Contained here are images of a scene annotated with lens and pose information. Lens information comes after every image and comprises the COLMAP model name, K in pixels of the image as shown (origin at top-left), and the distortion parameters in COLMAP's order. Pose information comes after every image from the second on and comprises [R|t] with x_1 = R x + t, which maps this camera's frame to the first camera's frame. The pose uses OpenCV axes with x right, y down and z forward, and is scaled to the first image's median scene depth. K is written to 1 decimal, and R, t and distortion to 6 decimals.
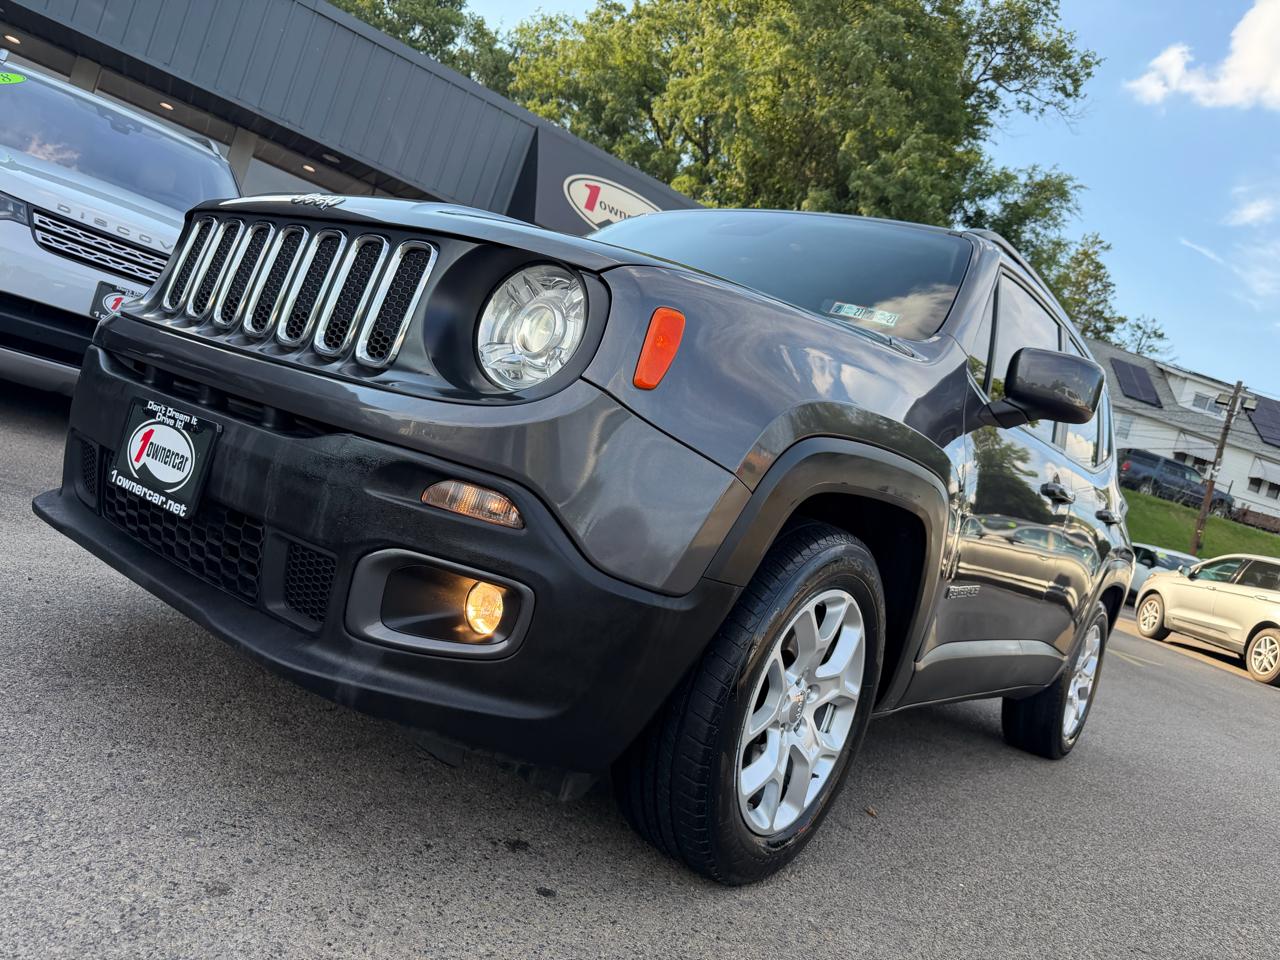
lens RADIAL K [[891.1, 0, 638.9], [0, 891.1, 485.4], [0, 0, 1]] dist [0.051151, -0.076305]
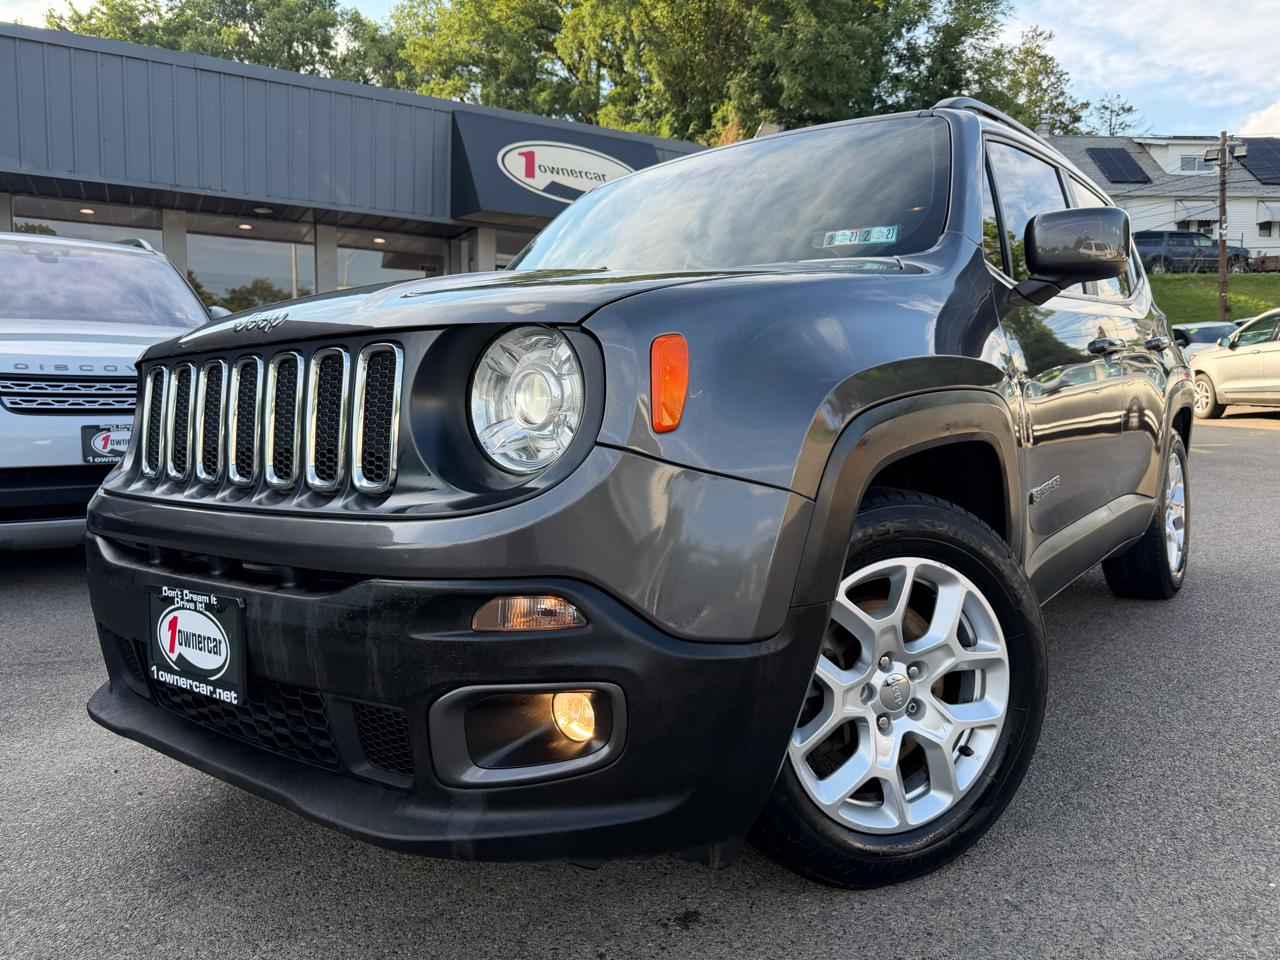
lens RADIAL K [[891.1, 0, 638.9], [0, 891.1, 485.4], [0, 0, 1]] dist [0.051151, -0.076305]
pose [[0.952093, -0.302774, -0.042982, 0.000462], [0.304960, 0.950493, 0.059682, -0.093602], [0.022784, -0.069930, 0.997292, 0.079422]]
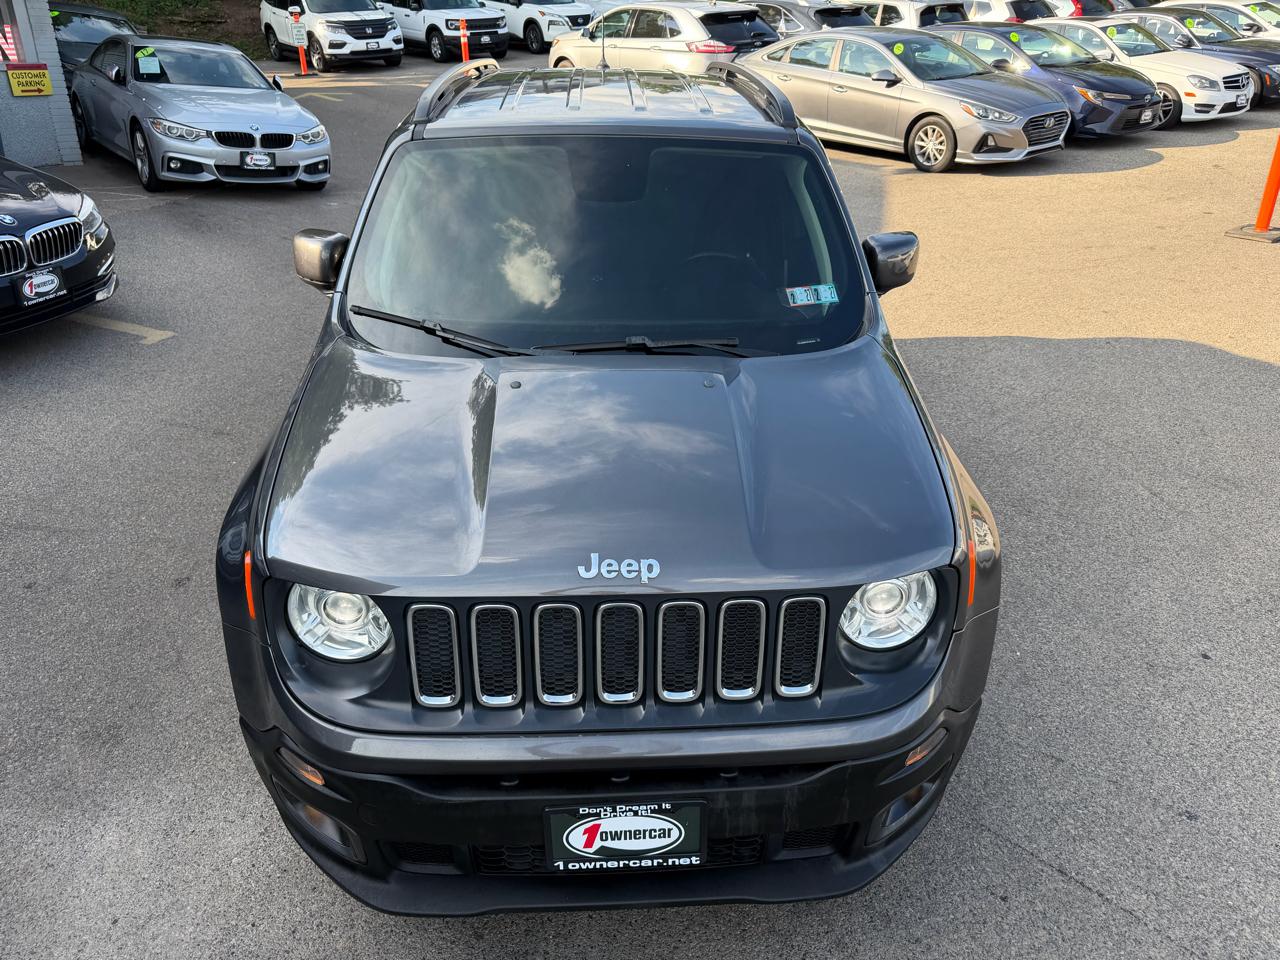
lens RADIAL K [[904.7, 0, 640.0], [0, 904.7, 480.0], [0, 0, 1]] dist [-0.019856, 0.005182]
pose [[0.744225, -0.521651, 0.417144, -0.691003], [0.213732, 0.777688, 0.591202, -0.957664], [-0.632809, -0.350830, 0.690268, 0.327233]]
